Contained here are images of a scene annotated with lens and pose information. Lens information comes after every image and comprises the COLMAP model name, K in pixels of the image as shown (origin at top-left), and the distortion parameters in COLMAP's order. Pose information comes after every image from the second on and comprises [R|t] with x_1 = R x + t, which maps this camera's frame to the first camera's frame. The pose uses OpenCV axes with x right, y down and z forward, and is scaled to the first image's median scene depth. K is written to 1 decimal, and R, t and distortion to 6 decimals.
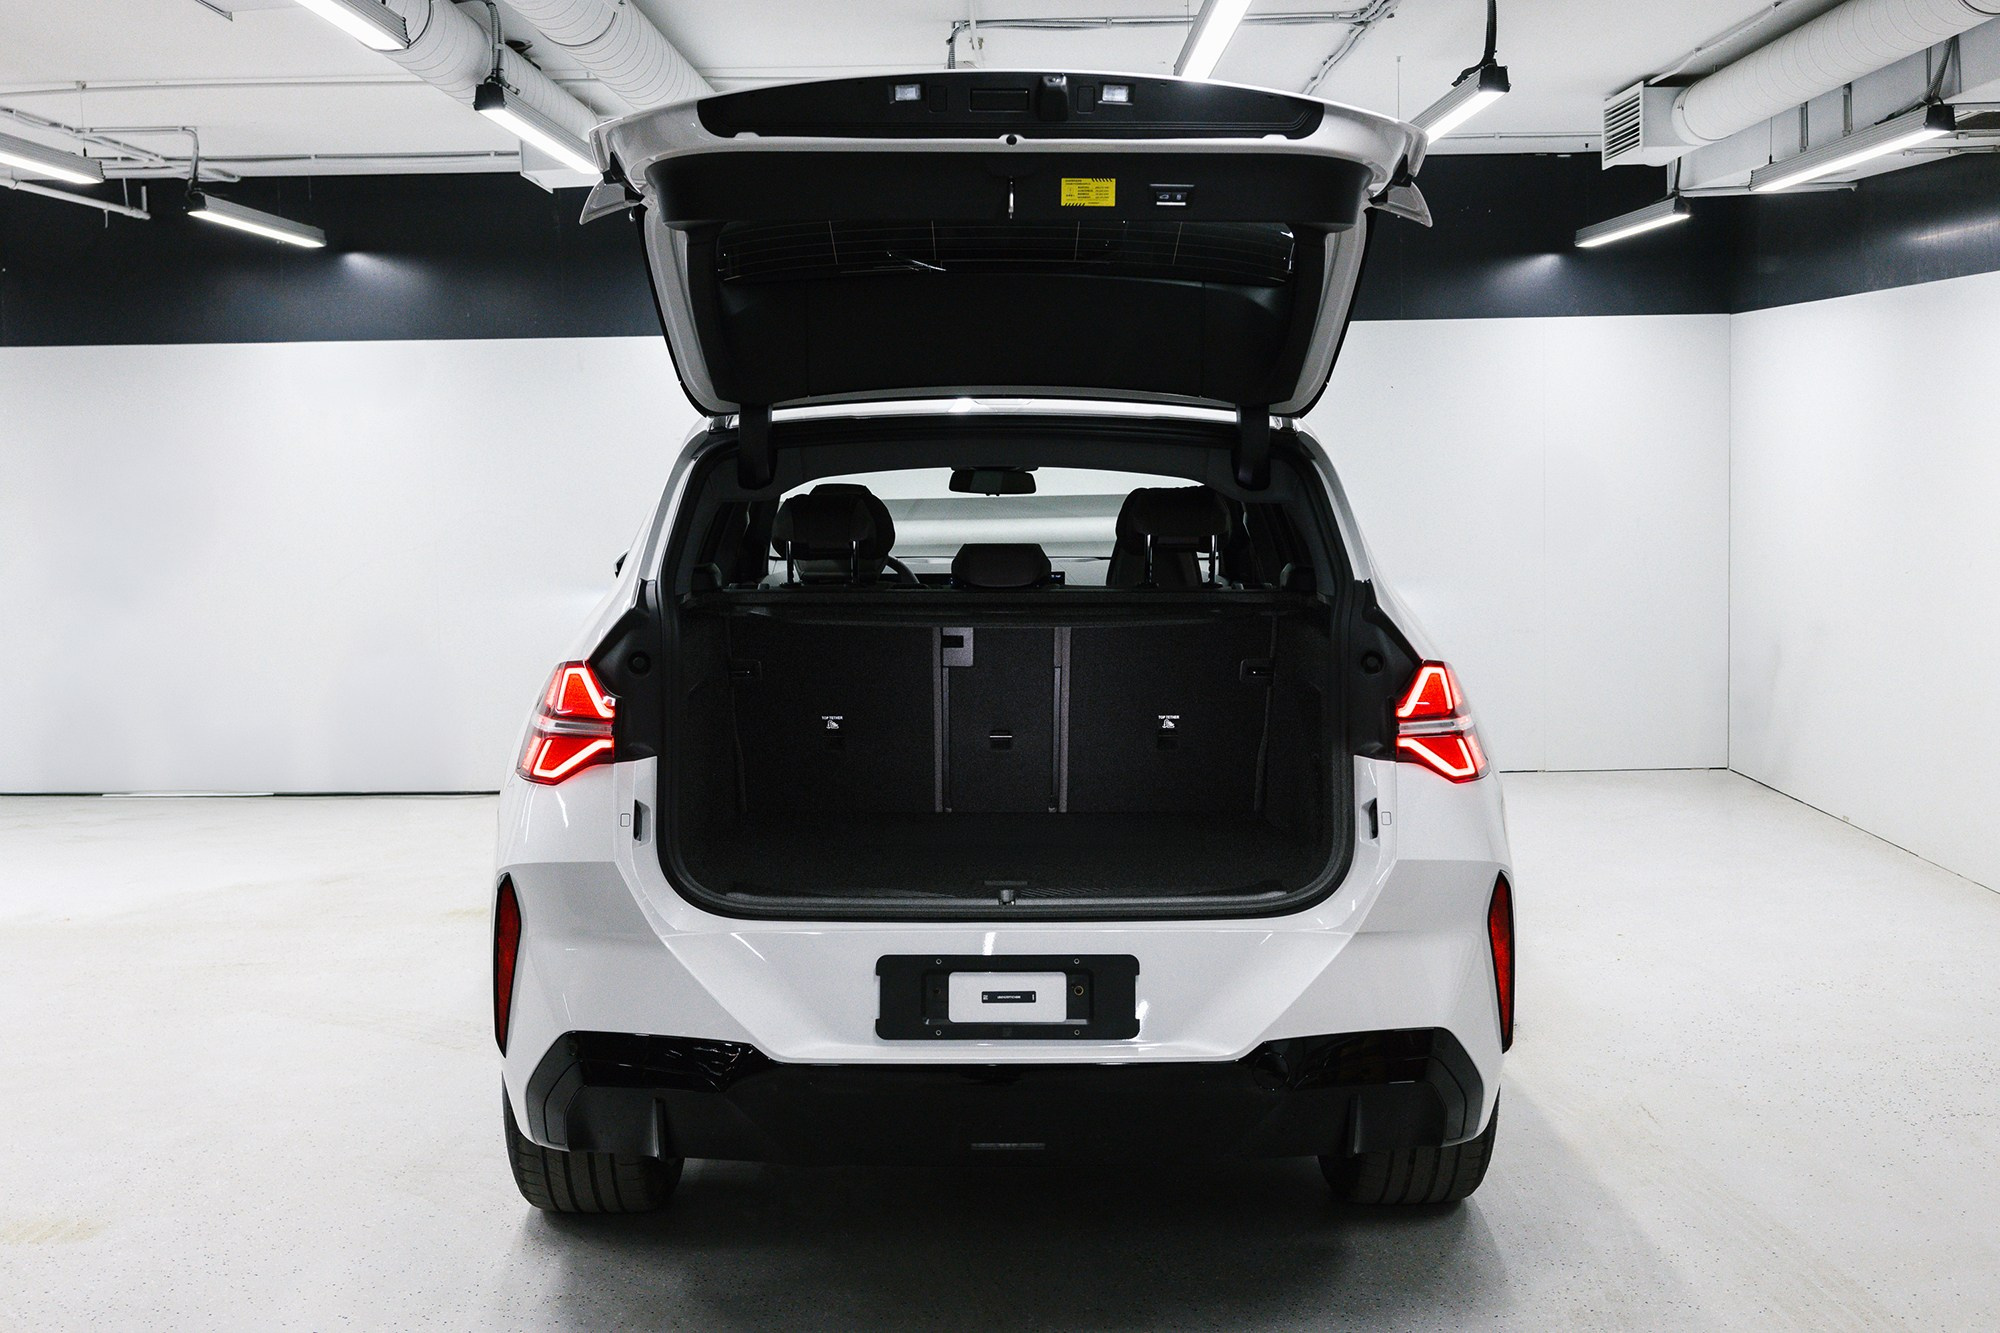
lens RADIAL K [[2158.7, 0, 1038.4], [0, 2158.7, 702.9], [0, 0, 1]] dist [-0.006441, 0.000000]
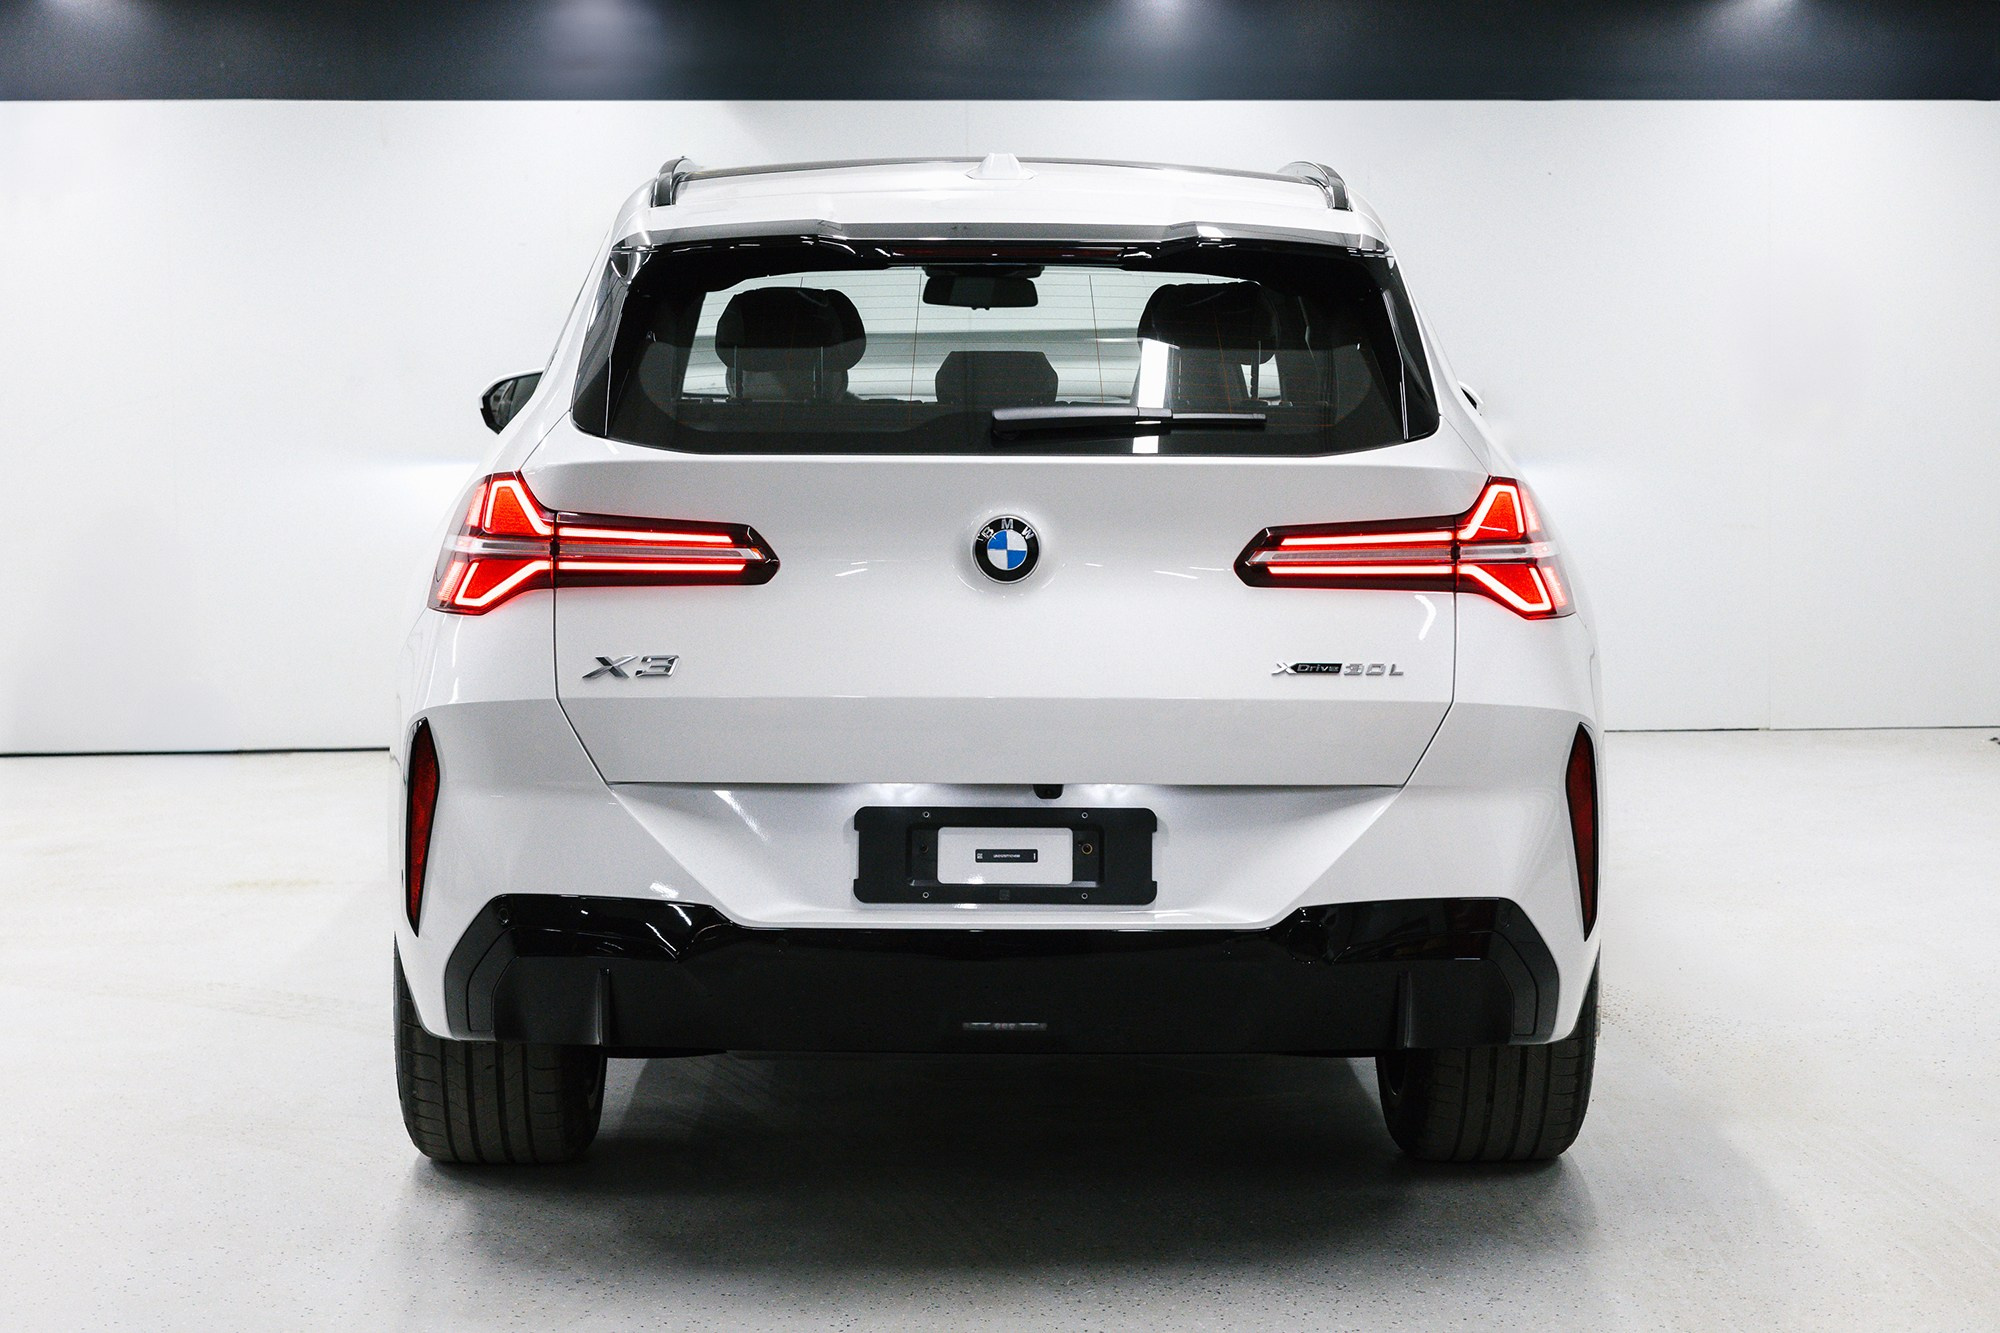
lens RADIAL K [[3389.6, 0, 997.4], [0, 3389.6, 667.2], [0, 0, 1]] dist [-0.013658, 0.000000]
pose [[0.999919, 0.005542, -0.011474, -0.002019], [-0.005560, 0.999983, -0.001597, 0.059828], [0.011465, 0.001661, 0.999933, -0.352595]]
